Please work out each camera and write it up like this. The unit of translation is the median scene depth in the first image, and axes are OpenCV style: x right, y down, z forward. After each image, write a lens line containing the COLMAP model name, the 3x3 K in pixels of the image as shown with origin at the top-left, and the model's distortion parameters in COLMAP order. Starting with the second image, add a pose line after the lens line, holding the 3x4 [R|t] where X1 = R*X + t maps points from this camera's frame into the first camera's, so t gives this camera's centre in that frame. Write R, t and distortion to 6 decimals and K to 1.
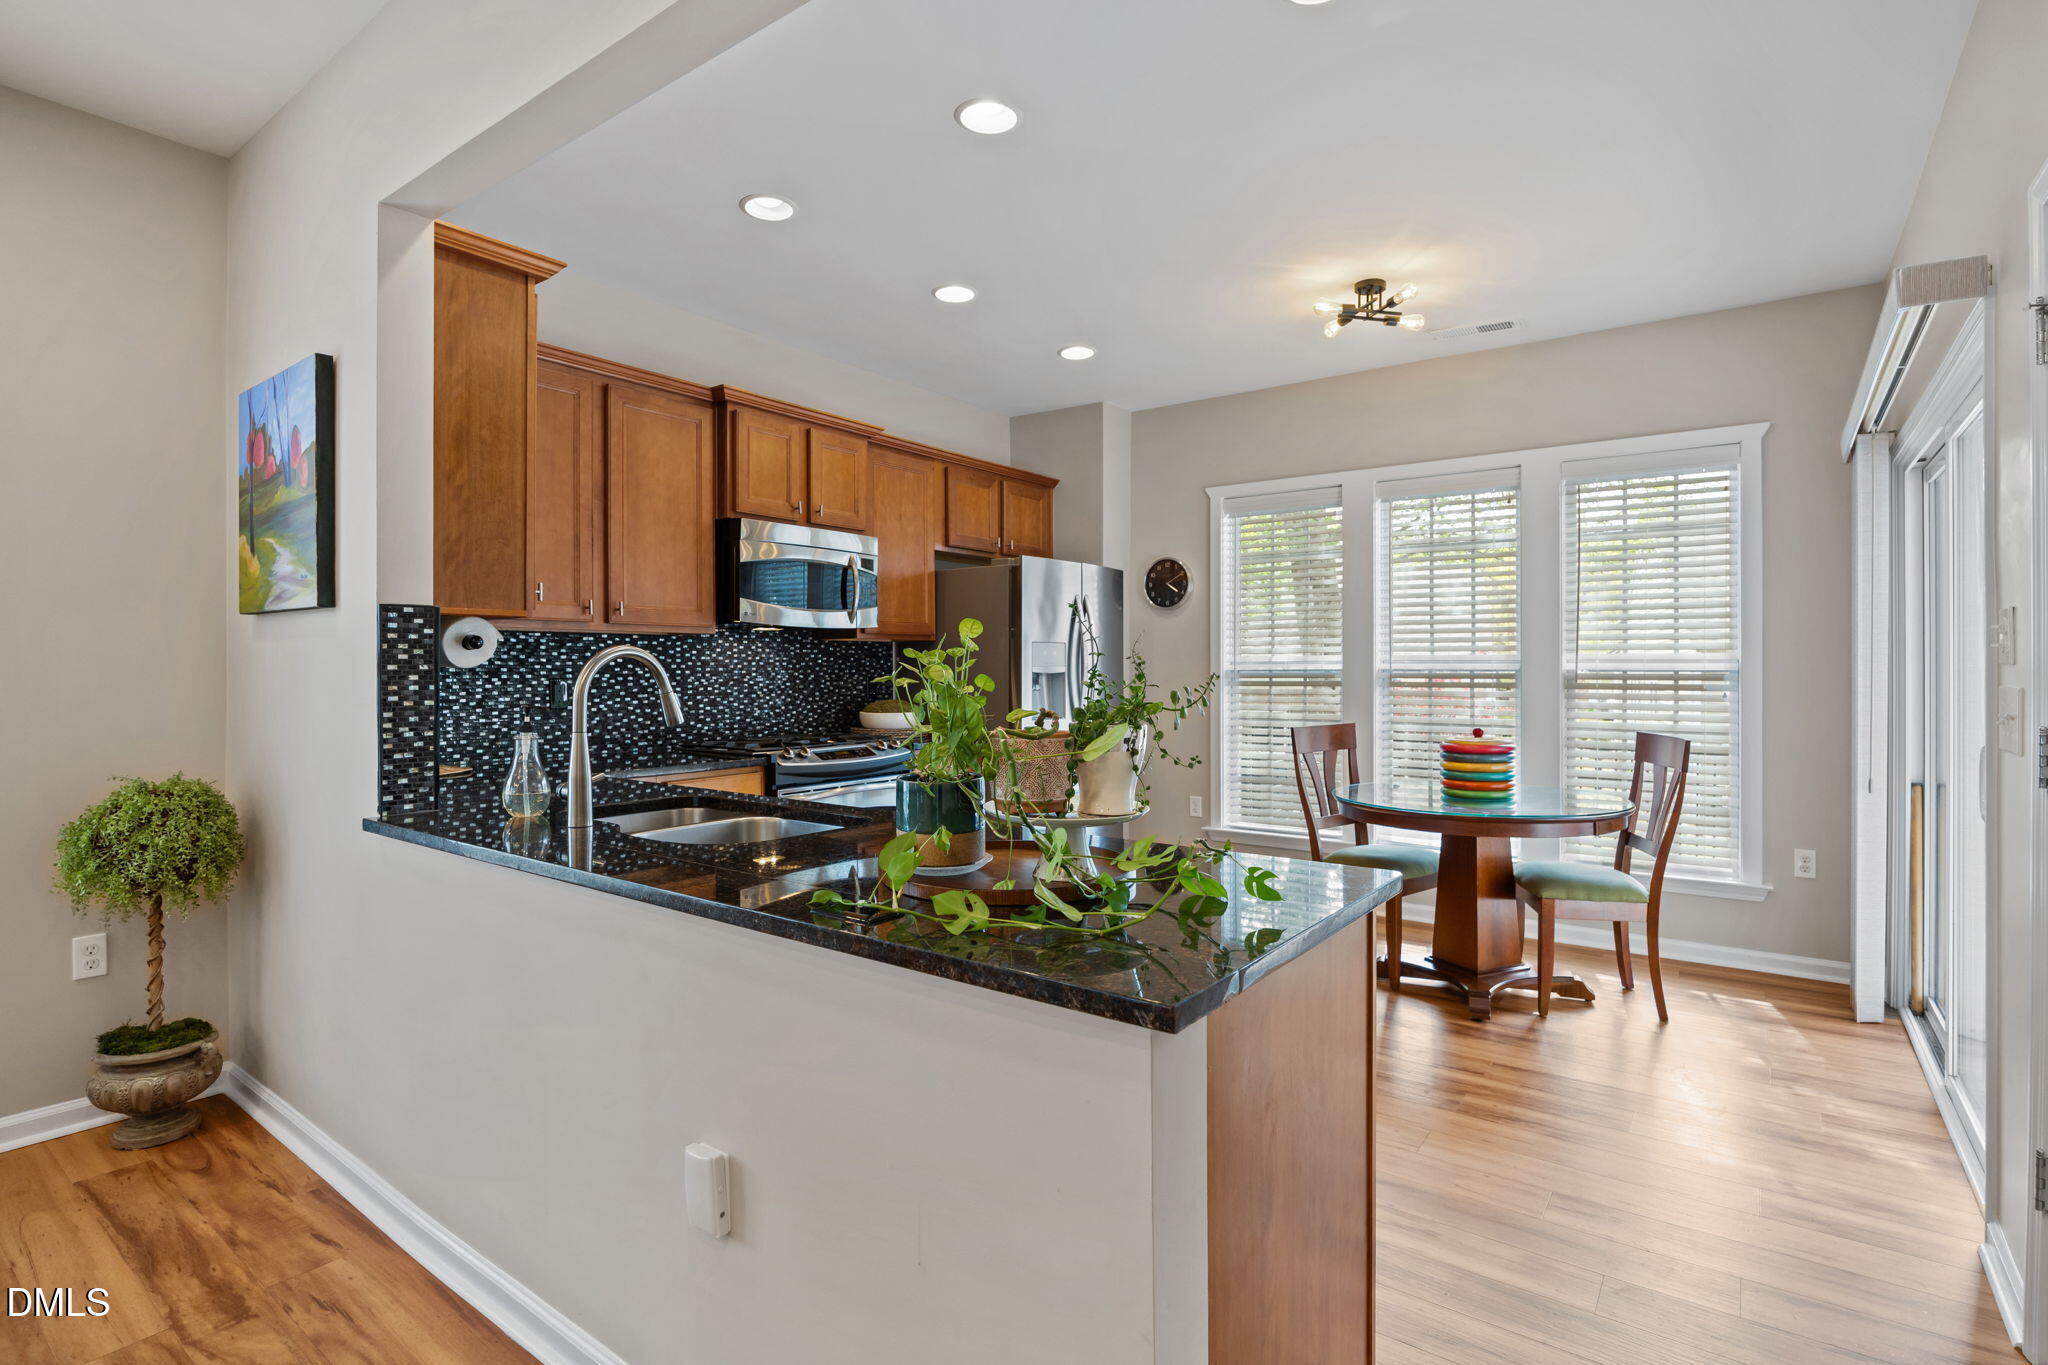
lens RADIAL K [[995.9, 0, 1026.0], [0, 995.9, 666.5], [0, 0, 1]] dist [-0.013698, 0.000180]
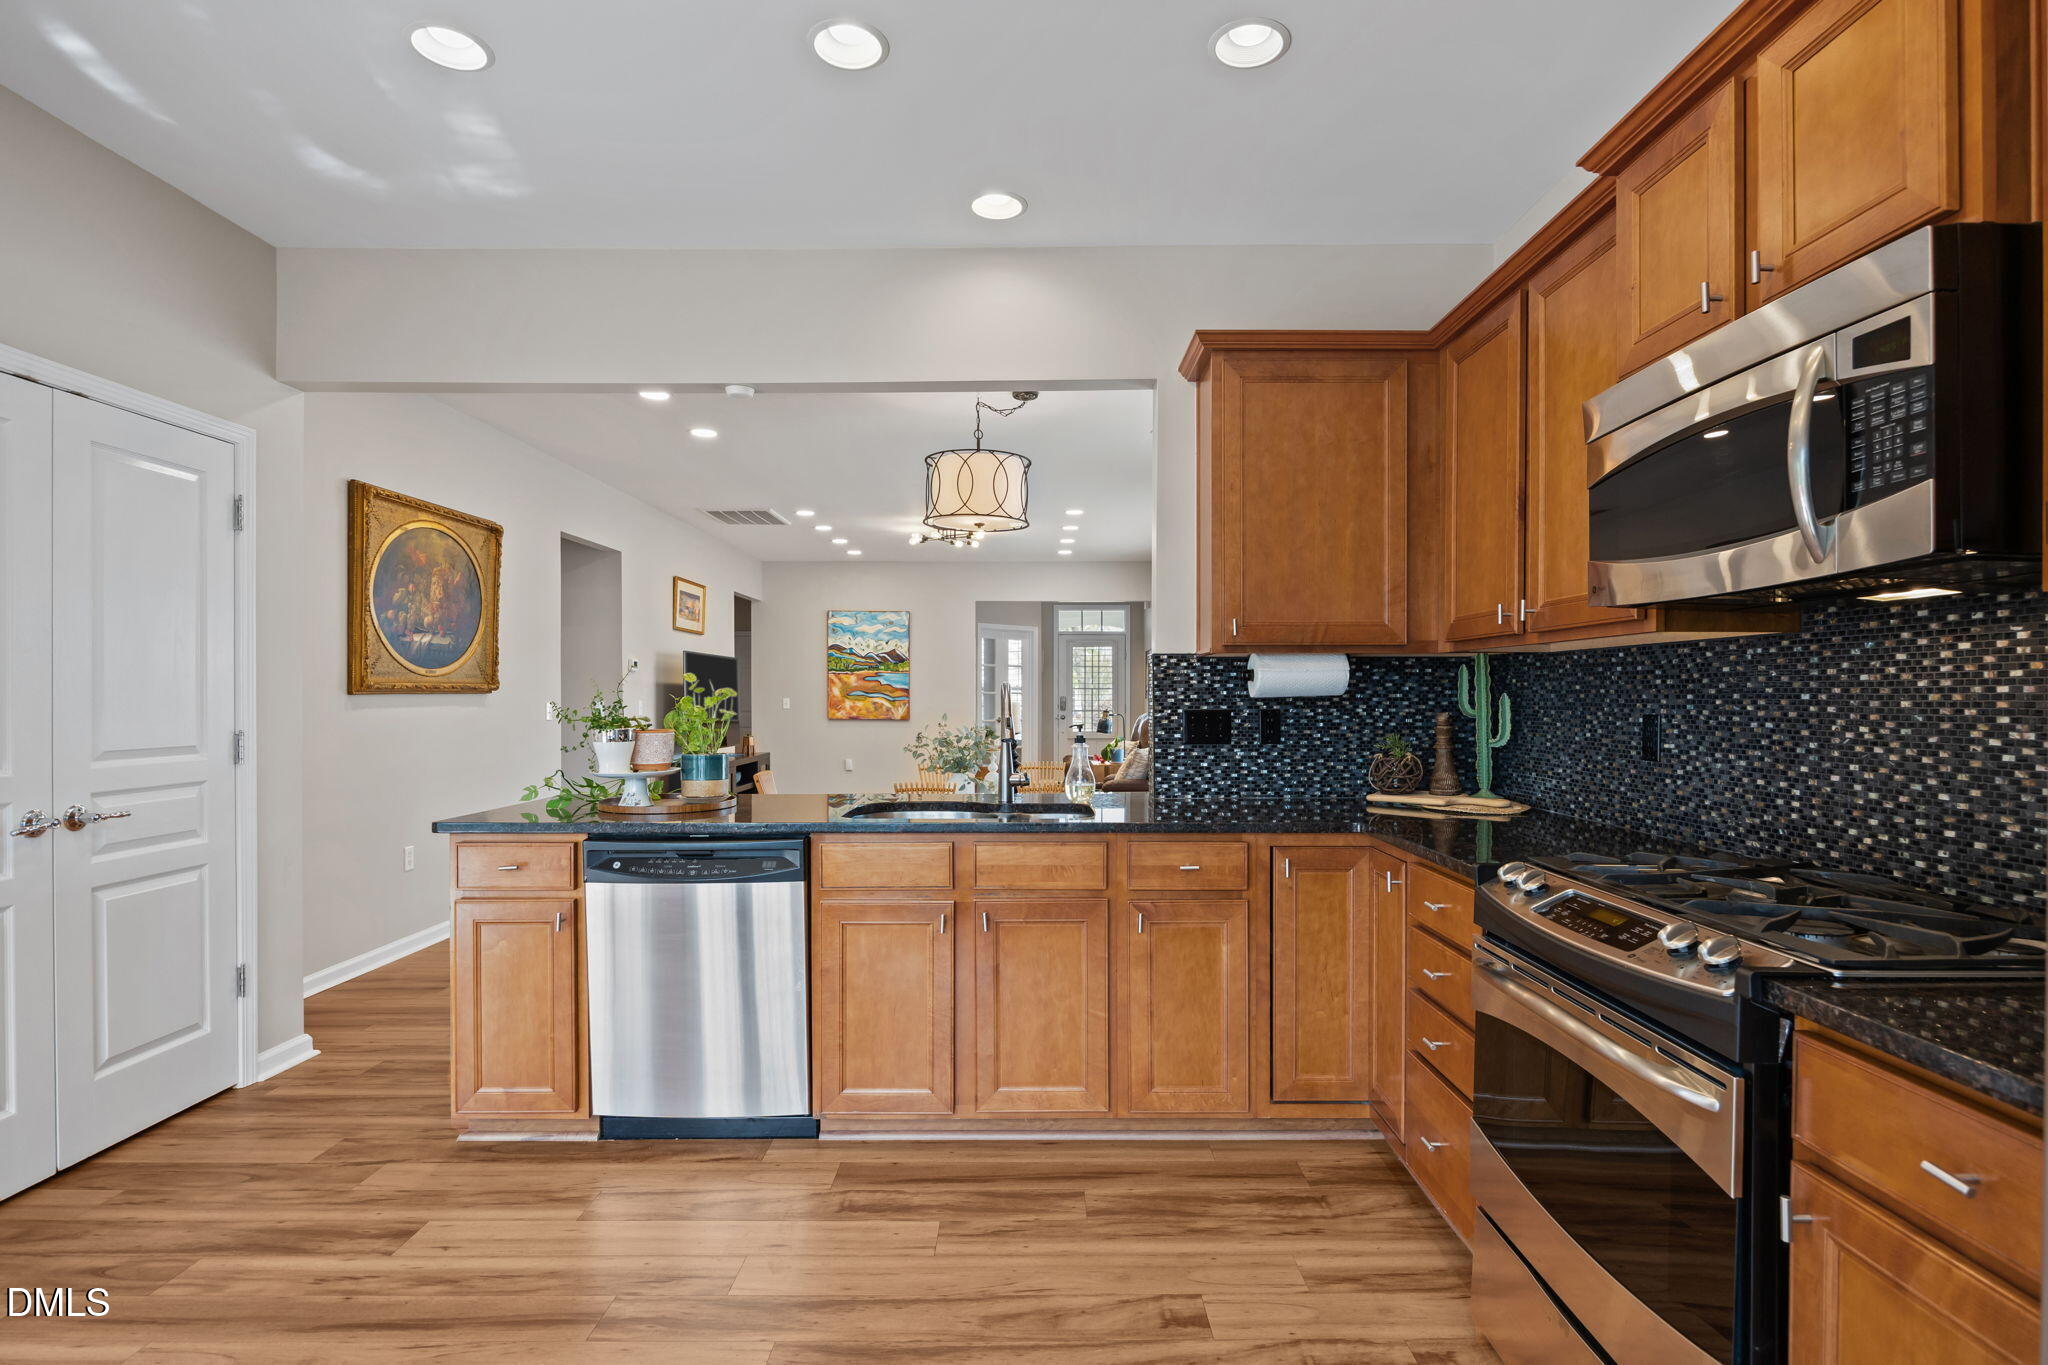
lens RADIAL K [[1005.3, 0, 1034.4], [0, 1005.3, 694.5], [0, 0, 1]] dist [-0.008556, 0.000218]
pose [[-0.799578, 0.002328, -0.600557, 0.234648], [0.001993, 0.999997, 0.001223, -0.002534], [0.600559, -0.000219, -0.799581, 1.194789]]
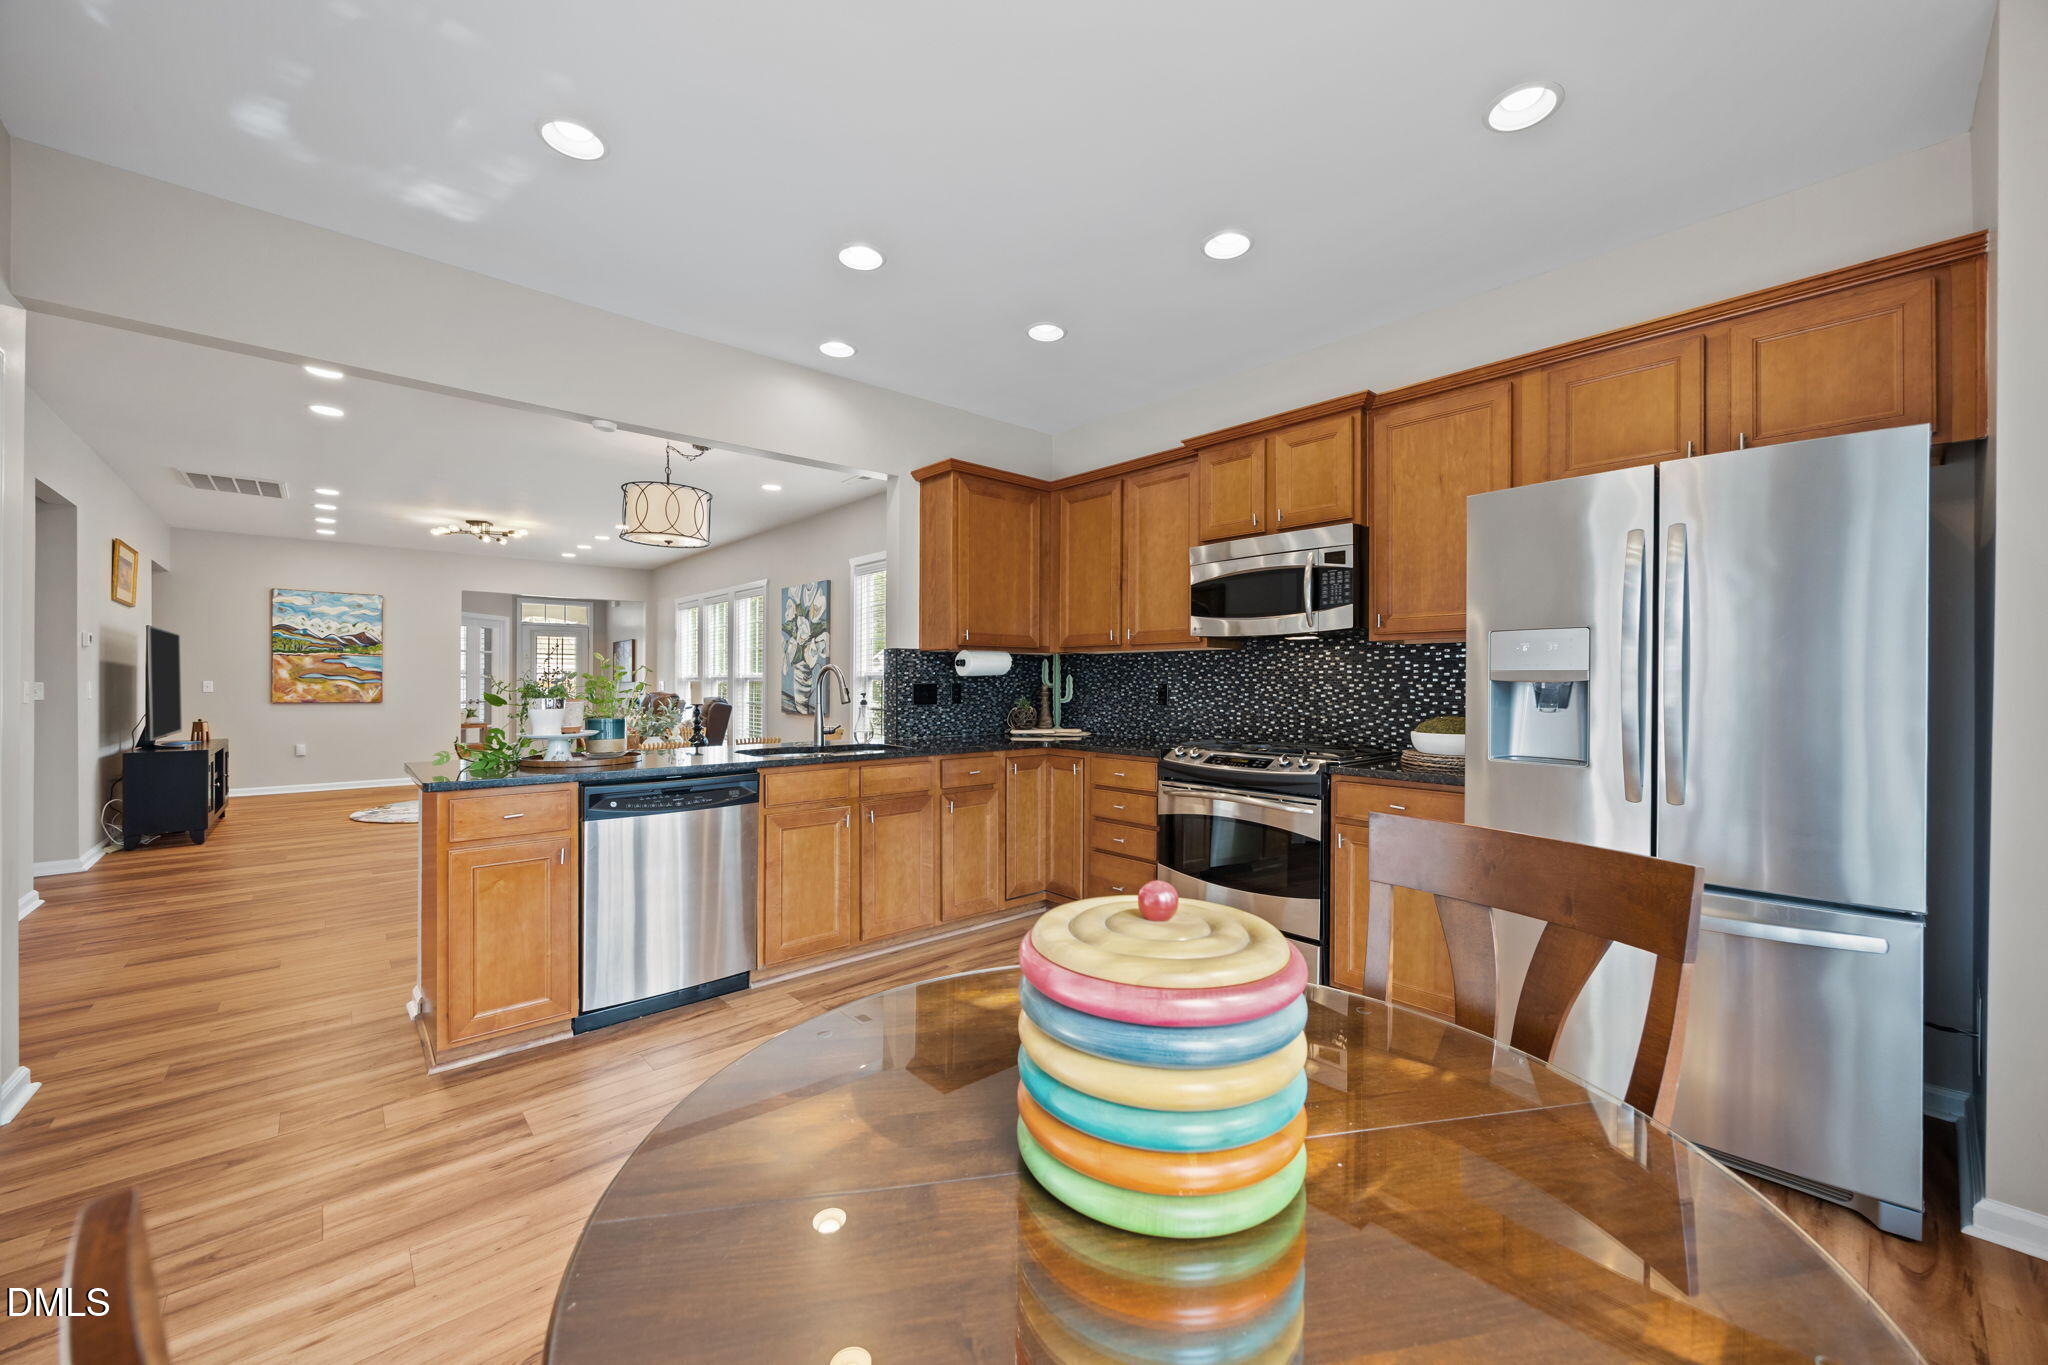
lens RADIAL K [[782.5, 0, 1019.7], [0, 782.5, 677.8], [0, 0, 1]] dist [-0.001150, 0.000116]
pose [[-0.204492, -0.003693, -0.978861, 0.633777], [-0.001384, 0.999993, -0.003483, 0.006904], [0.978867, 0.000642, -0.204496, 0.957073]]
